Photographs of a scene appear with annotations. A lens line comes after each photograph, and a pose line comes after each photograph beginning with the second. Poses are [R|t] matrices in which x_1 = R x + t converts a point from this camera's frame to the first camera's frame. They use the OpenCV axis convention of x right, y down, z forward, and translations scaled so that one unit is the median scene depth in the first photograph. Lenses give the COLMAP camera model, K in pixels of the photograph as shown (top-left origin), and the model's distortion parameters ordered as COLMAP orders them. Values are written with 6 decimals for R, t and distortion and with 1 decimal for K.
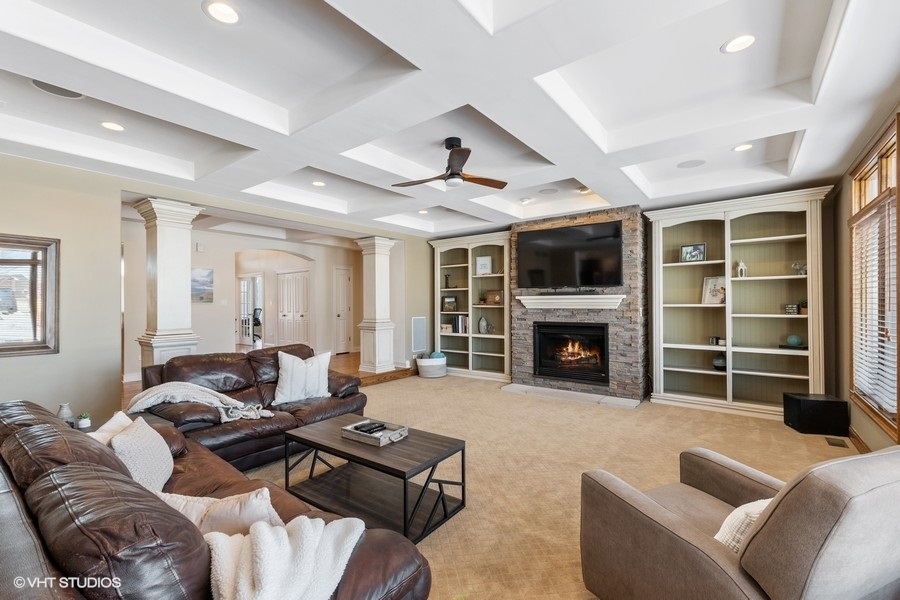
lens RADIAL K [[392.3, 0, 452.3], [0, 392.3, 301.0], [0, 0, 1]] dist [0.003447, 0.000159]
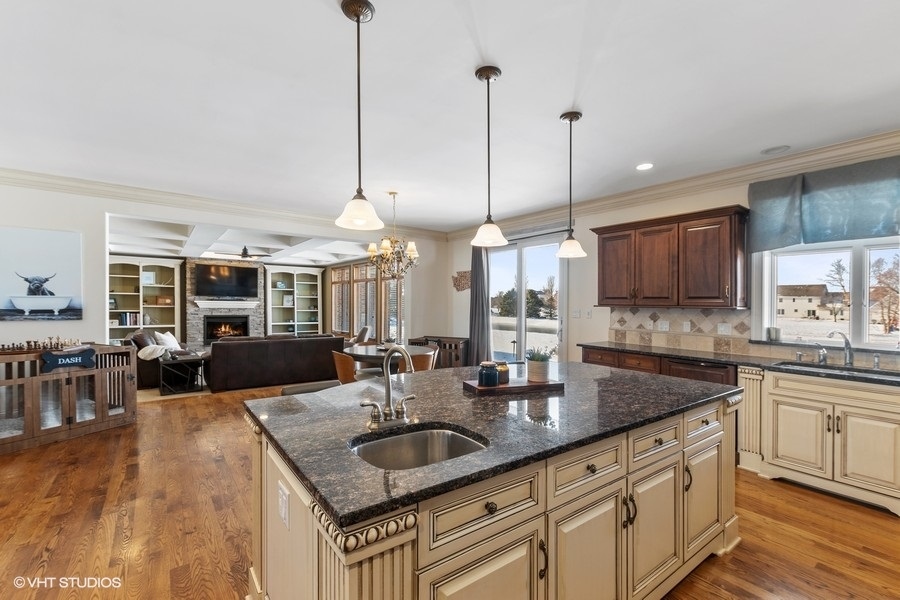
lens RADIAL K [[392.3, 0, 448.7], [0, 392.3, 304.7], [0, 0, 1]] dist [0.003447, 0.000159]
pose [[0.280865, 0.006313, 0.959727, -1.192406], [-0.022375, 0.999750, -0.000028, -0.019237], [-0.959486, -0.021466, 0.280936, -0.549233]]
